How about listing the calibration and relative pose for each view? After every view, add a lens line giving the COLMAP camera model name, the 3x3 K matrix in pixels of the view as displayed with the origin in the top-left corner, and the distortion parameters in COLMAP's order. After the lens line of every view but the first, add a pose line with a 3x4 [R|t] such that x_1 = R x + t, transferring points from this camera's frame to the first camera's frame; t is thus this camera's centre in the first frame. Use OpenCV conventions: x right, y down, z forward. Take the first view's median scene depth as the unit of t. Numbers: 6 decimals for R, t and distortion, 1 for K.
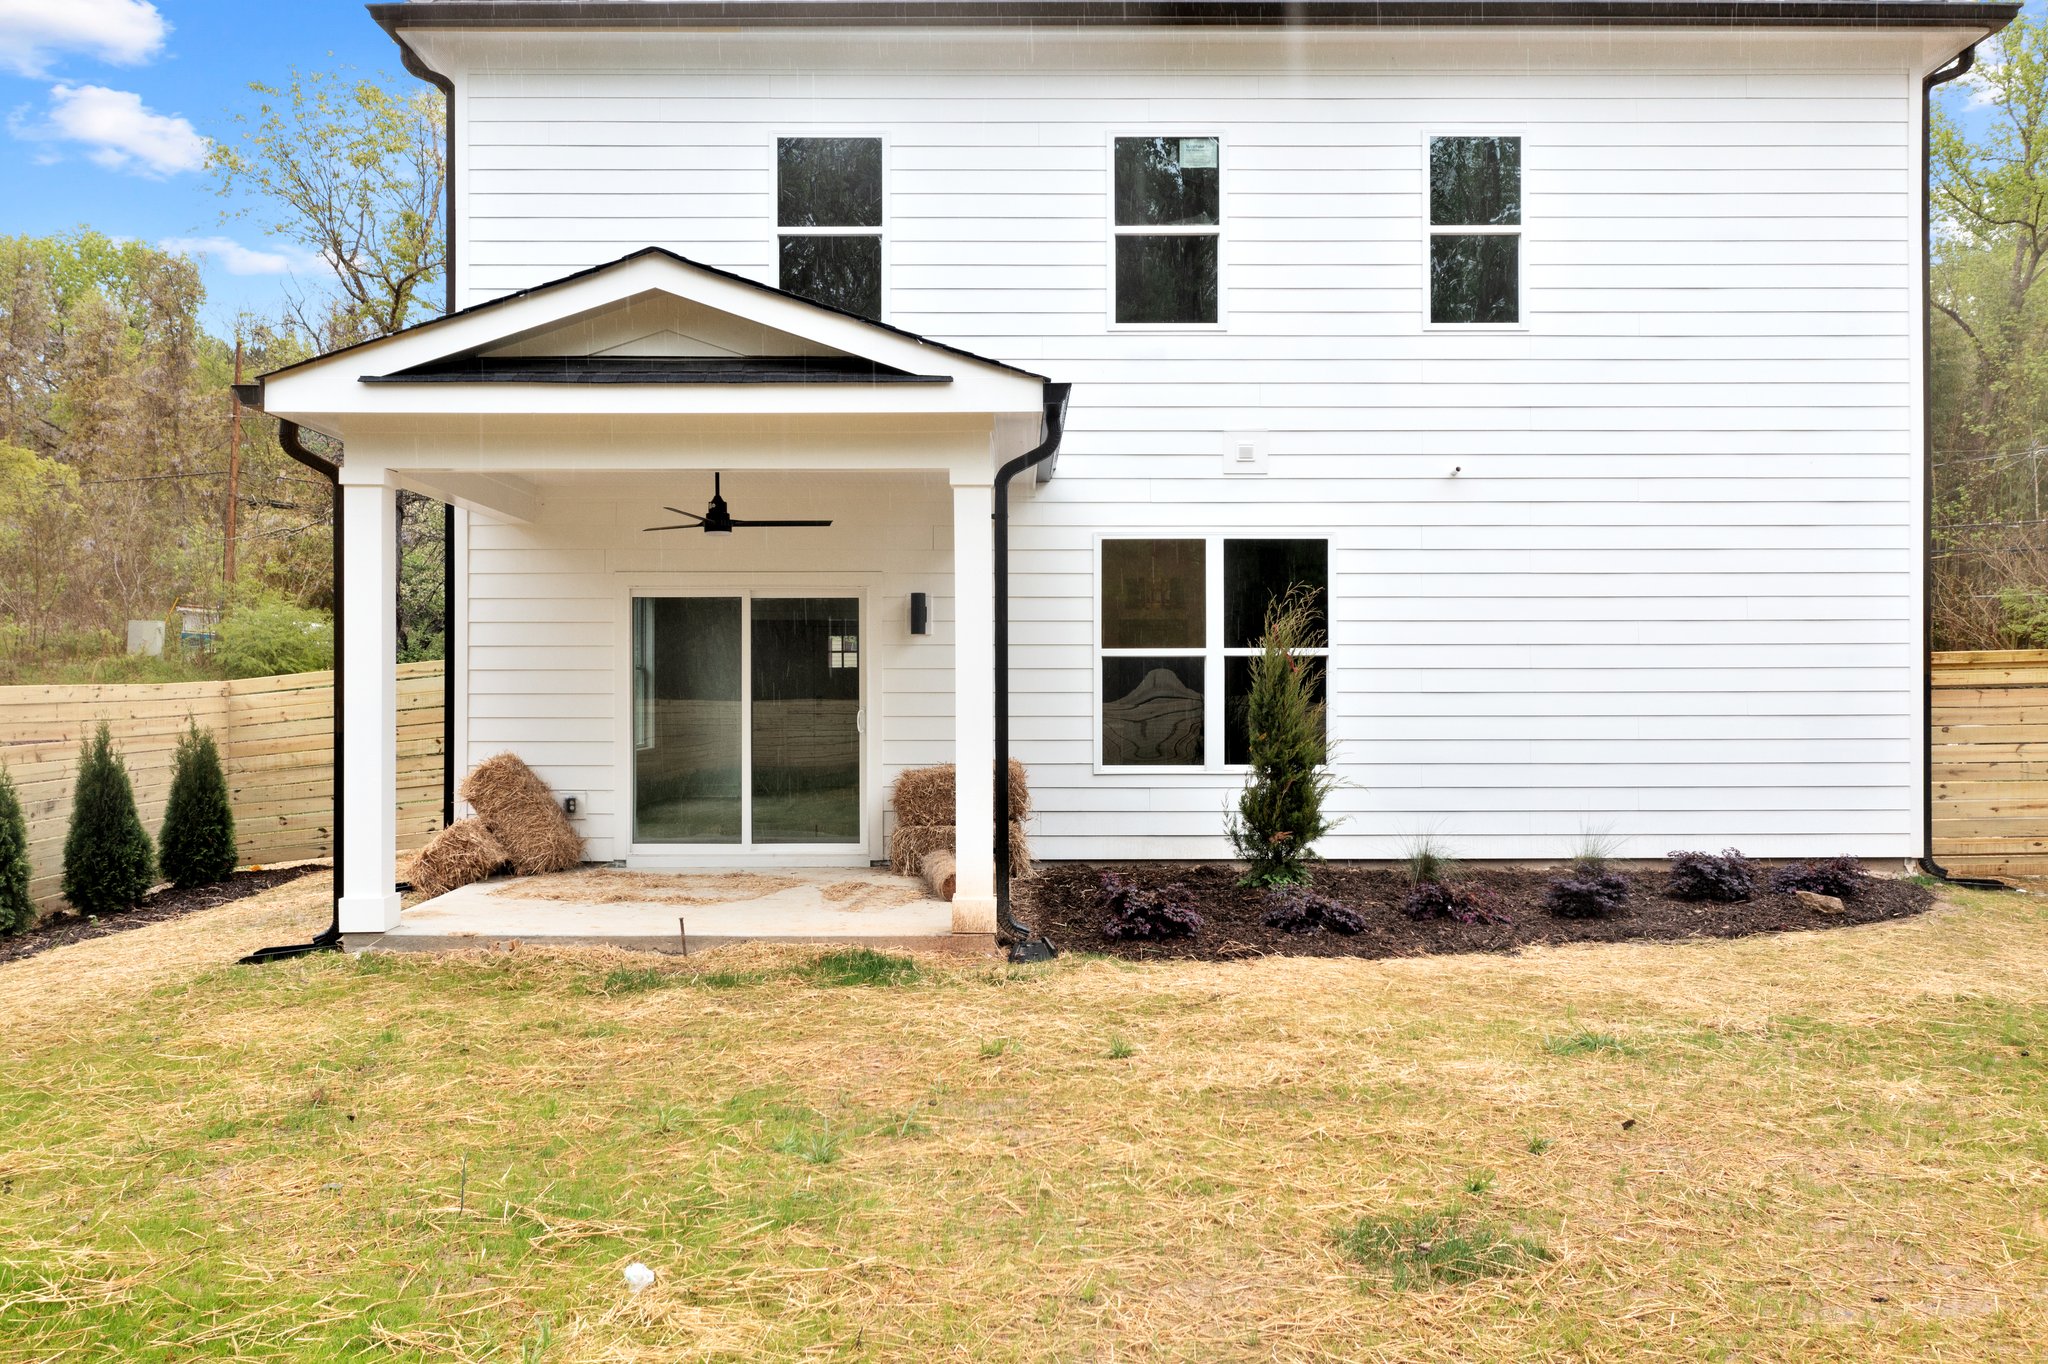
lens RADIAL K [[1626.3, 0, 1026.1], [0, 1626.3, 714.6], [0, 0, 1]] dist [0.001572, 0.004477]
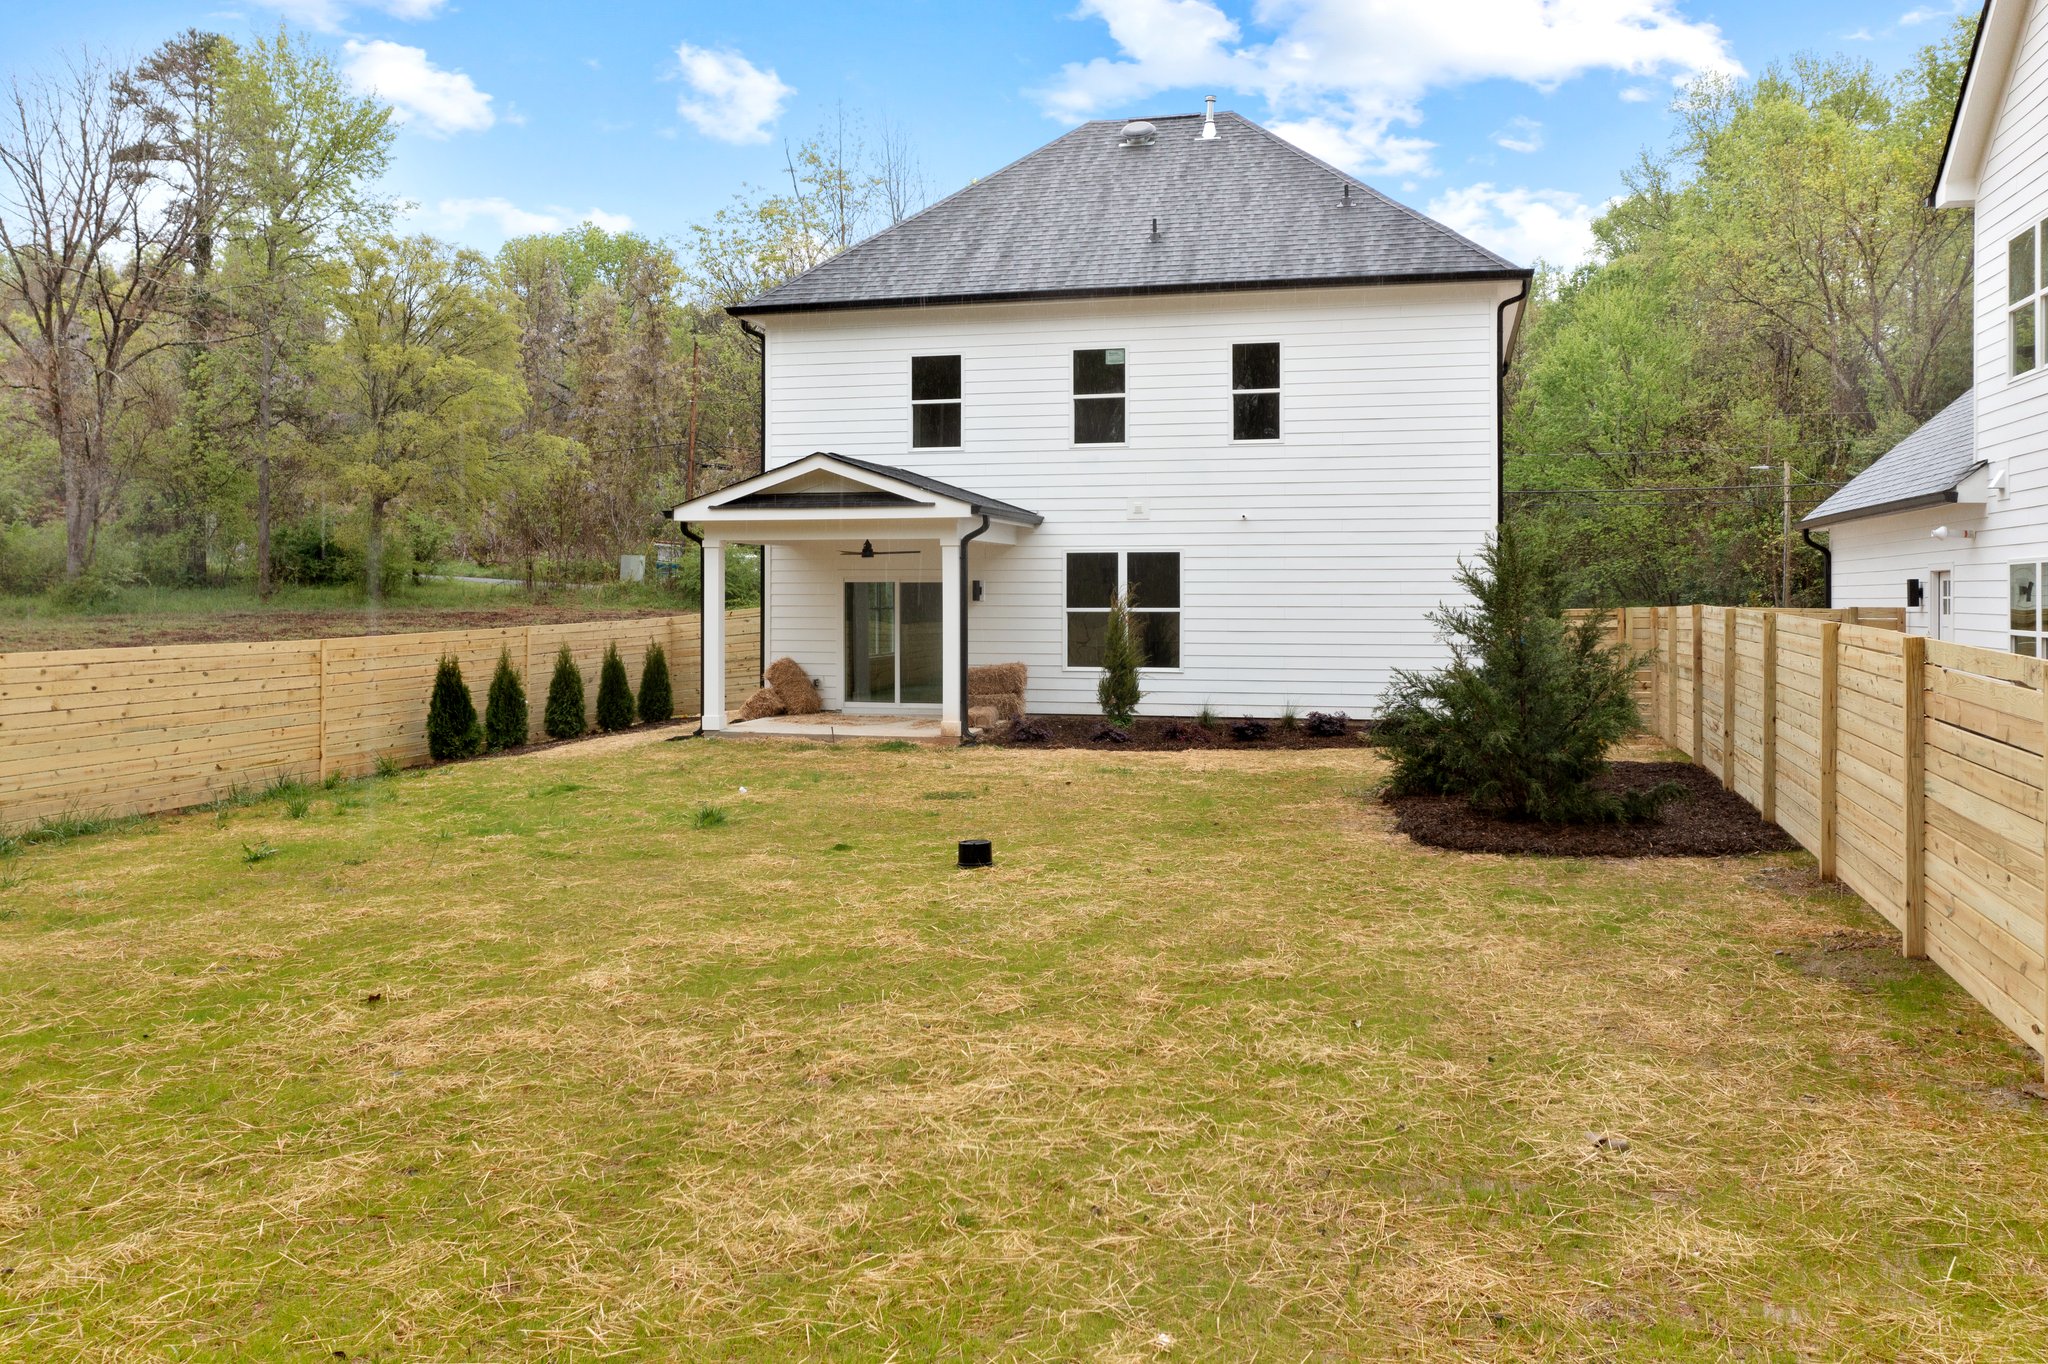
lens RADIAL K [[1642.7, 0, 1024.8], [0, 1642.7, 655.9], [0, 0, 1]] dist [-0.000130, 0.008022]
pose [[0.965946, 0.011494, -0.258487, 0.520643], [-0.005758, 0.999720, 0.022937, -0.028122], [0.258678, -0.020667, 0.965742, -0.959158]]
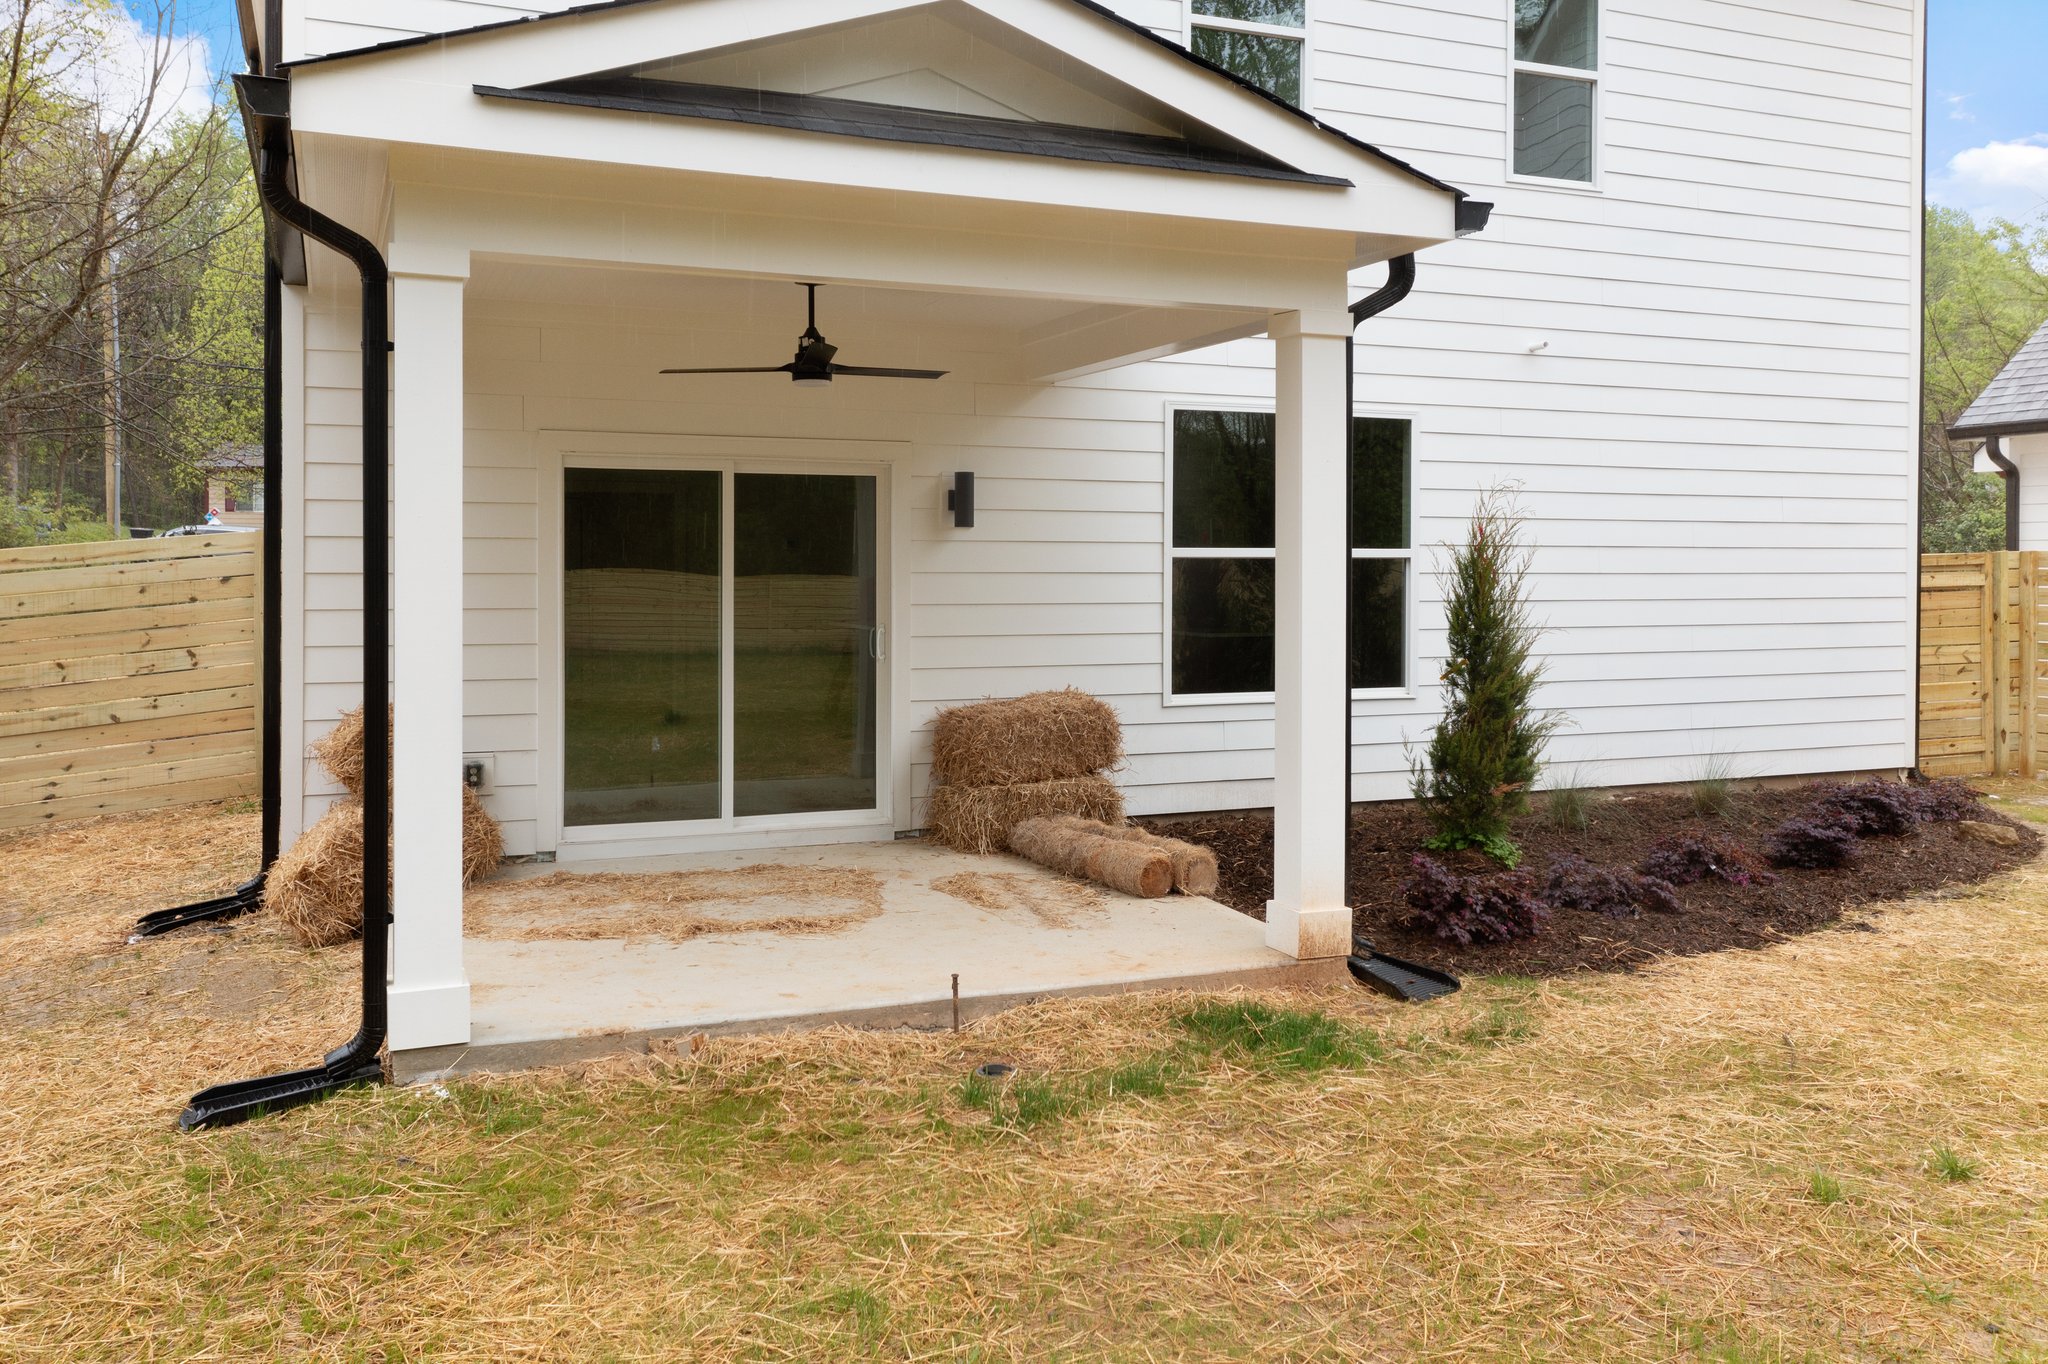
lens RADIAL K [[1654.2, 0, 1019.4], [0, 1654.2, 617.3], [0, 0, 1]] dist [-0.000512, 0.003203]
pose [[0.925943, -0.008668, 0.377564, -0.329443], [-0.000298, 0.999719, 0.023682, -0.026064], [-0.377664, -0.022041, 0.925681, 0.283478]]
